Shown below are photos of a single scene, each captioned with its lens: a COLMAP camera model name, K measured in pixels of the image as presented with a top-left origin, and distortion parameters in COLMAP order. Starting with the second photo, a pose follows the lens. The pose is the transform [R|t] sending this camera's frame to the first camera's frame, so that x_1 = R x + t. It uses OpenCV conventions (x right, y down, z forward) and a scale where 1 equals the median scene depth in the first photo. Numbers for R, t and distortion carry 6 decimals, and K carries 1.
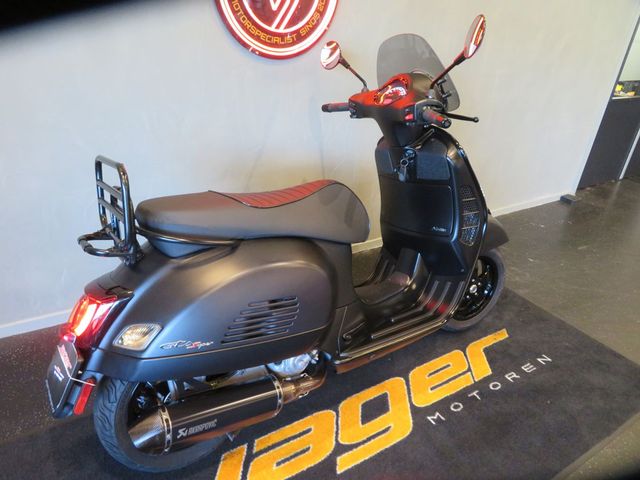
lens RADIAL K [[454.9, 0, 316.9], [0, 454.9, 236.5], [0, 0, 1]] dist [-0.007983, 0.001750]
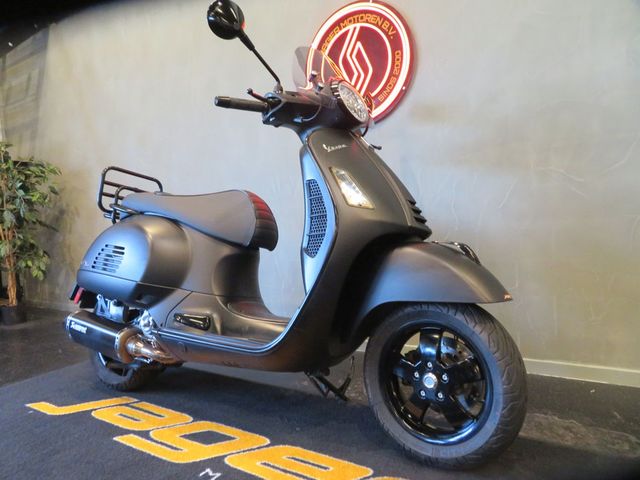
lens RADIAL K [[454.9, 0, 316.9], [0, 454.9, 236.5], [0, 0, 1]] dist [-0.007983, 0.001750]
pose [[0.392253, -0.062781, -0.917712, 1.093010], [-0.331720, 0.920883, -0.204783, 0.147801], [0.857962, 0.384750, 0.340394, 0.800138]]
